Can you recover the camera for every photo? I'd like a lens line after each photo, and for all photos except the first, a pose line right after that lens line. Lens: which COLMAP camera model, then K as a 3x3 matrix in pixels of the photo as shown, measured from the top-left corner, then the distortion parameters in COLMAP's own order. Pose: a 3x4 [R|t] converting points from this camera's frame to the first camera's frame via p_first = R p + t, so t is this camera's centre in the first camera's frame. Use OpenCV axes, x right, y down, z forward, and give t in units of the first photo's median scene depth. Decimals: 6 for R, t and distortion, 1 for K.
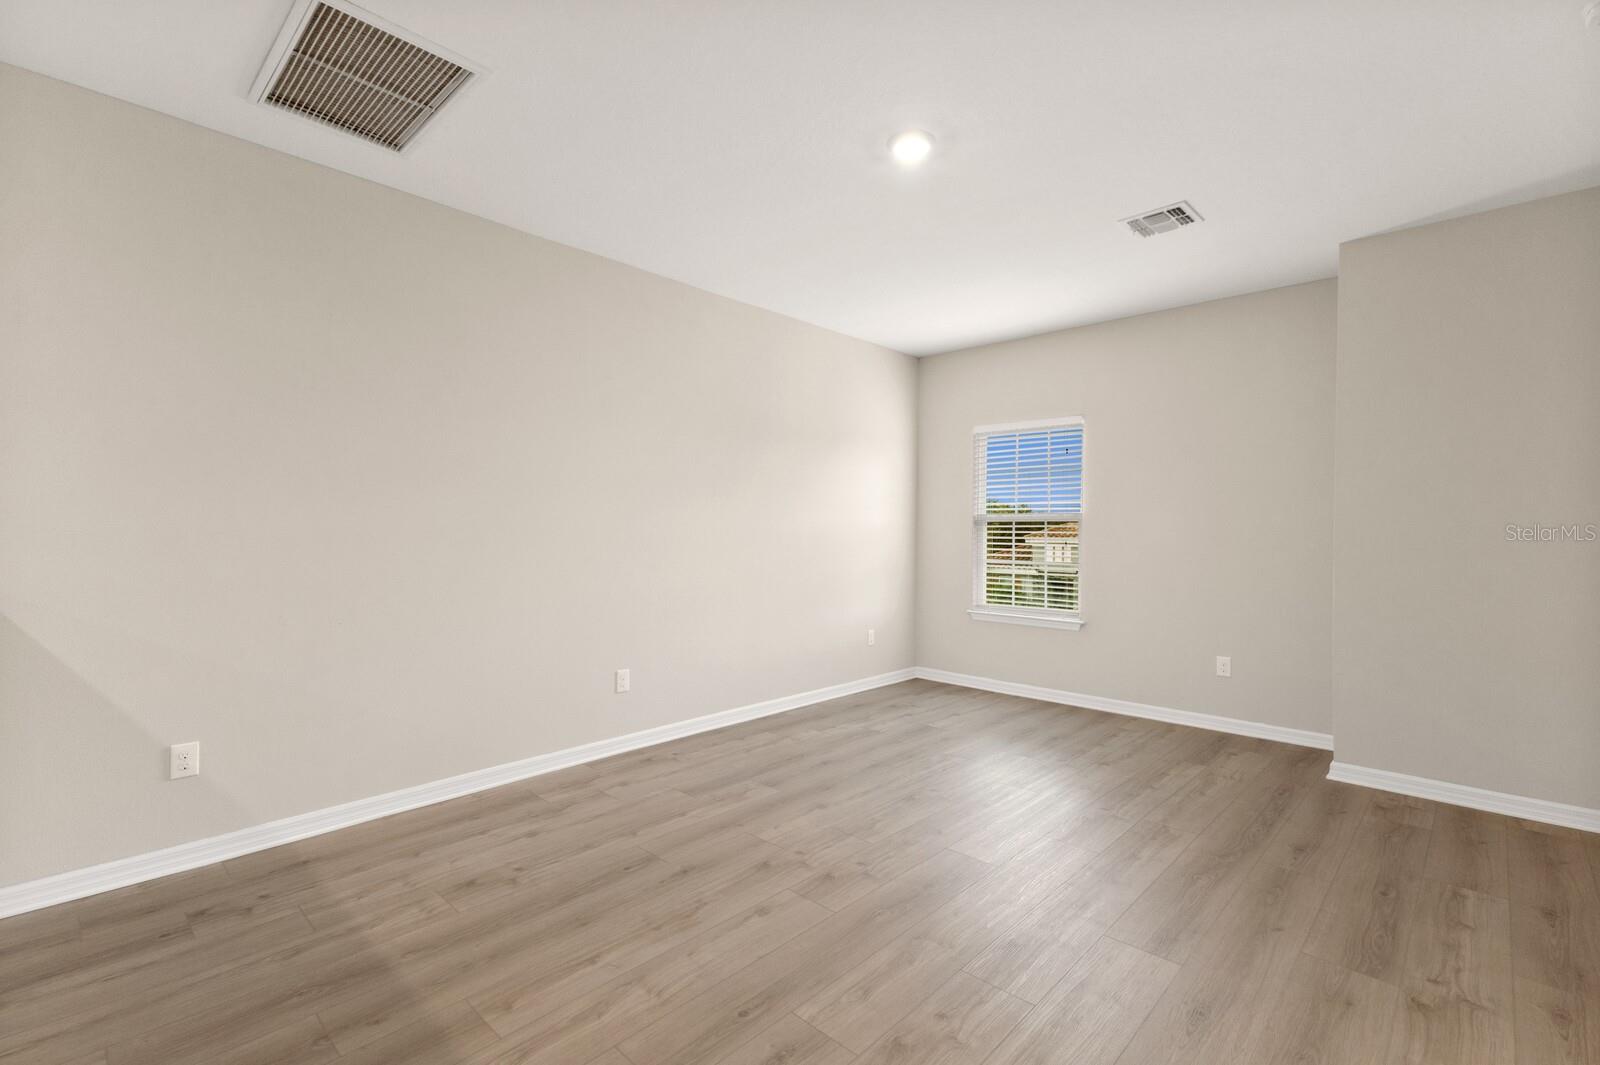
lens RADIAL K [[692.6, 0, 804.9], [0, 692.6, 539.8], [0, 0, 1]] dist [0.019572, -0.004382]
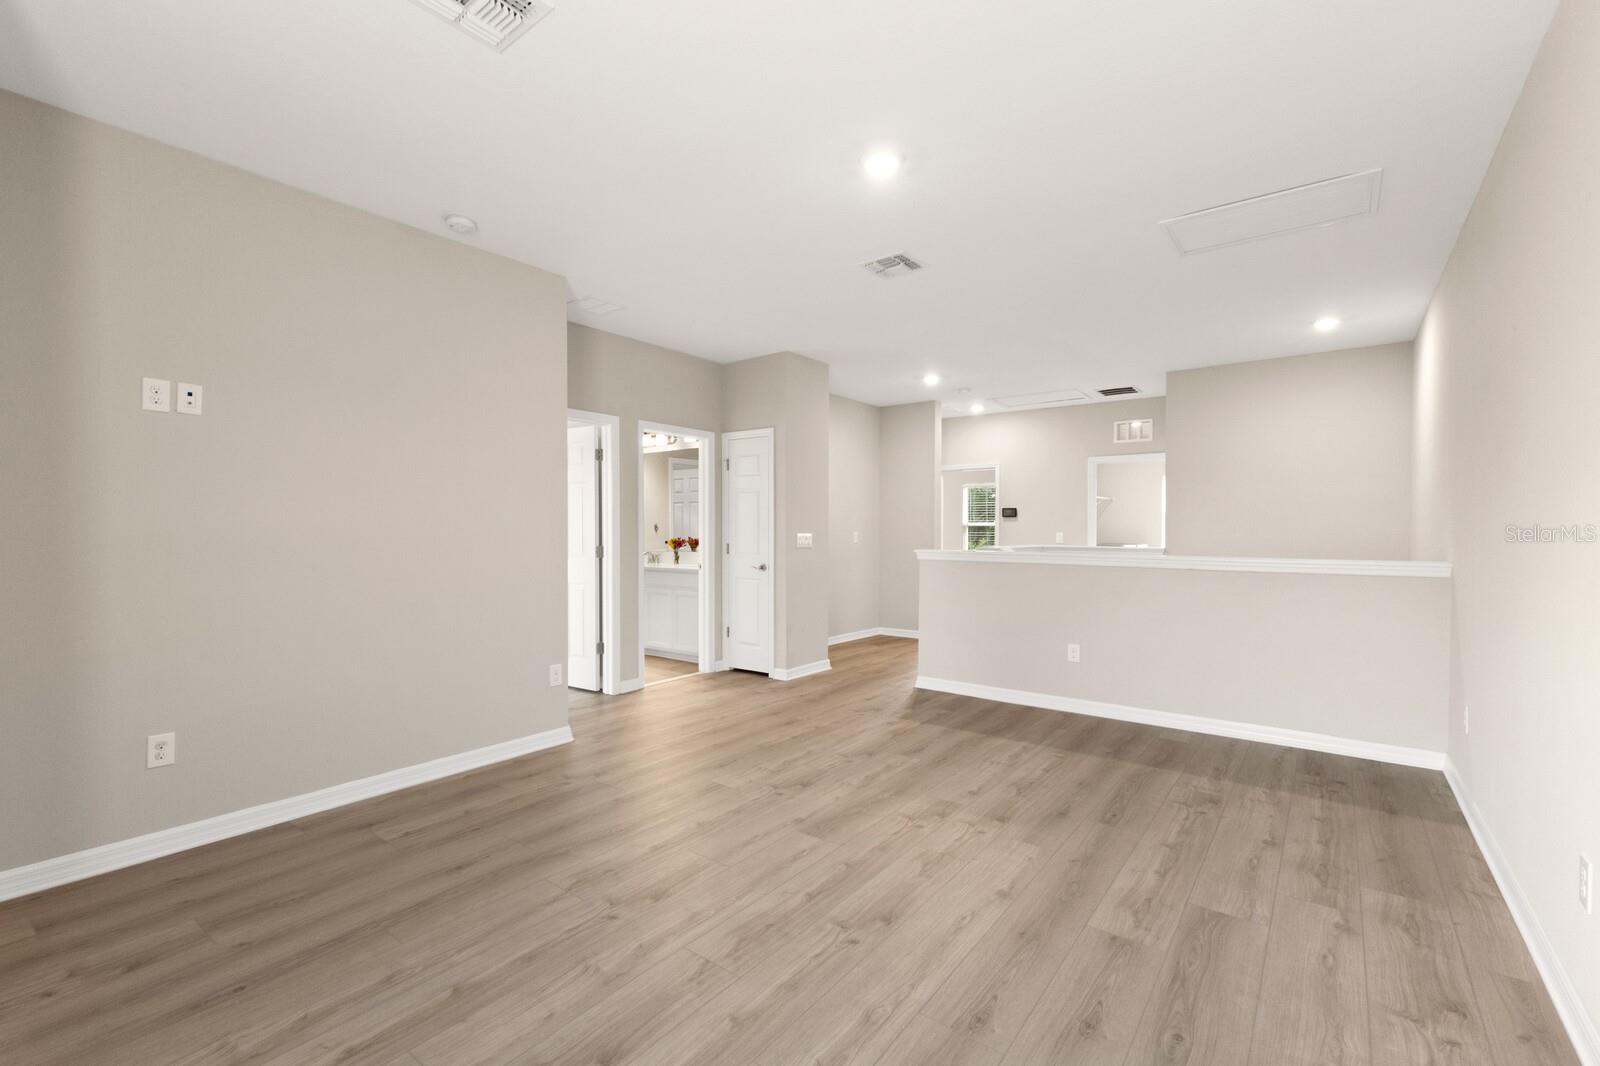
lens RADIAL K [[692.6, 0, 796.2], [0, 692.6, 538.6], [0, 0, 1]] dist [0.019572, -0.004382]
pose [[-0.994681, -0.004994, -0.102880, 0.404326], [-0.007476, 0.999690, 0.023760, -0.012883], [0.102730, 0.024402, -0.994410, 2.141552]]
